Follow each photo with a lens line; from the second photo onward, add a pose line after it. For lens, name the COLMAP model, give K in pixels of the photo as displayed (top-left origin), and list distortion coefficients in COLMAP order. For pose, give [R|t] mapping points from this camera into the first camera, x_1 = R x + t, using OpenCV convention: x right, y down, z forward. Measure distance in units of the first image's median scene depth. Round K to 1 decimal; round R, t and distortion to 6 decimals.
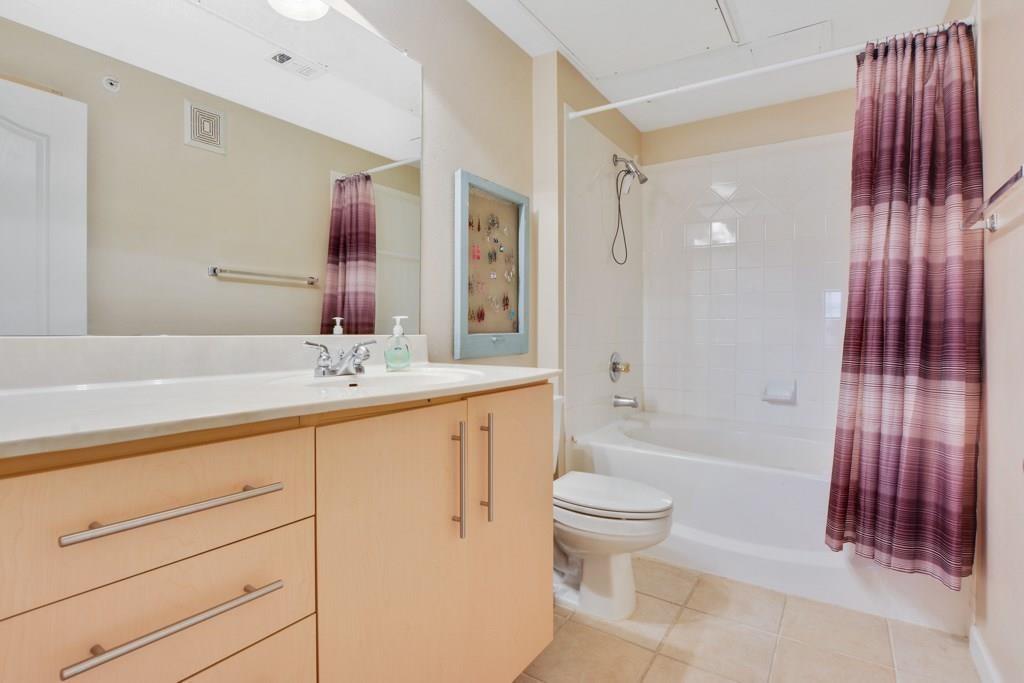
lens RADIAL K [[495.8, 0, 512.0], [0, 495.8, 341.5], [0, 0, 1]] dist [-0.002328, -0.000291]
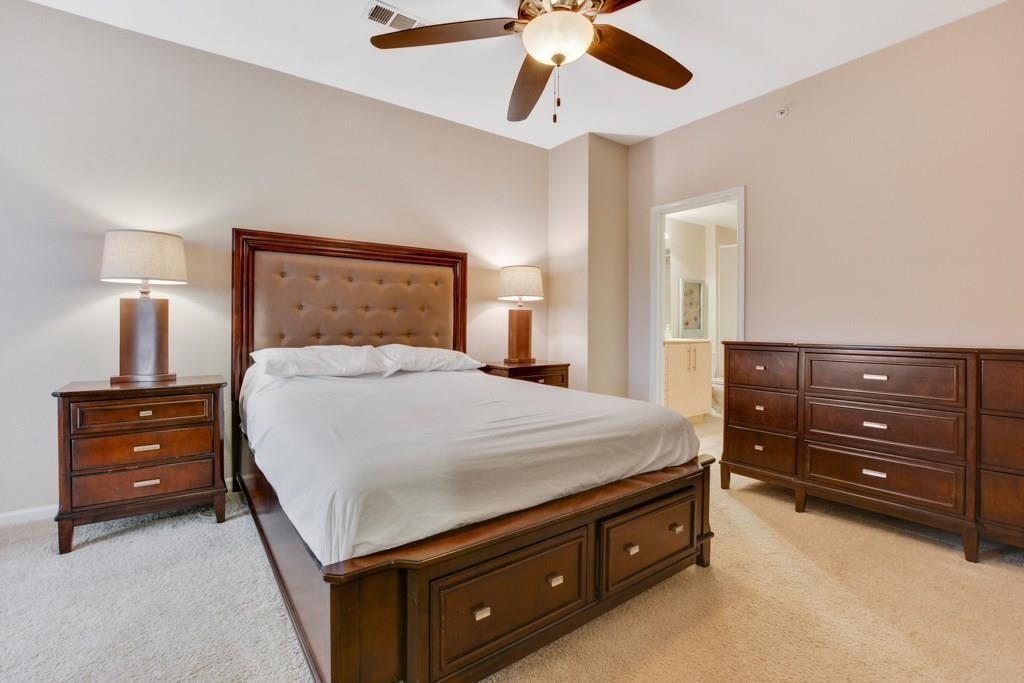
lens RADIAL K [[450.2, 0, 515.8], [0, 450.2, 345.1], [0, 0, 1]] dist [-0.001321, -0.000442]
pose [[0.939890, 0.009298, -0.341350, -0.106130], [-0.003679, 0.999847, 0.017106, 0.035885], [0.341457, -0.014822, 0.939781, -1.935850]]
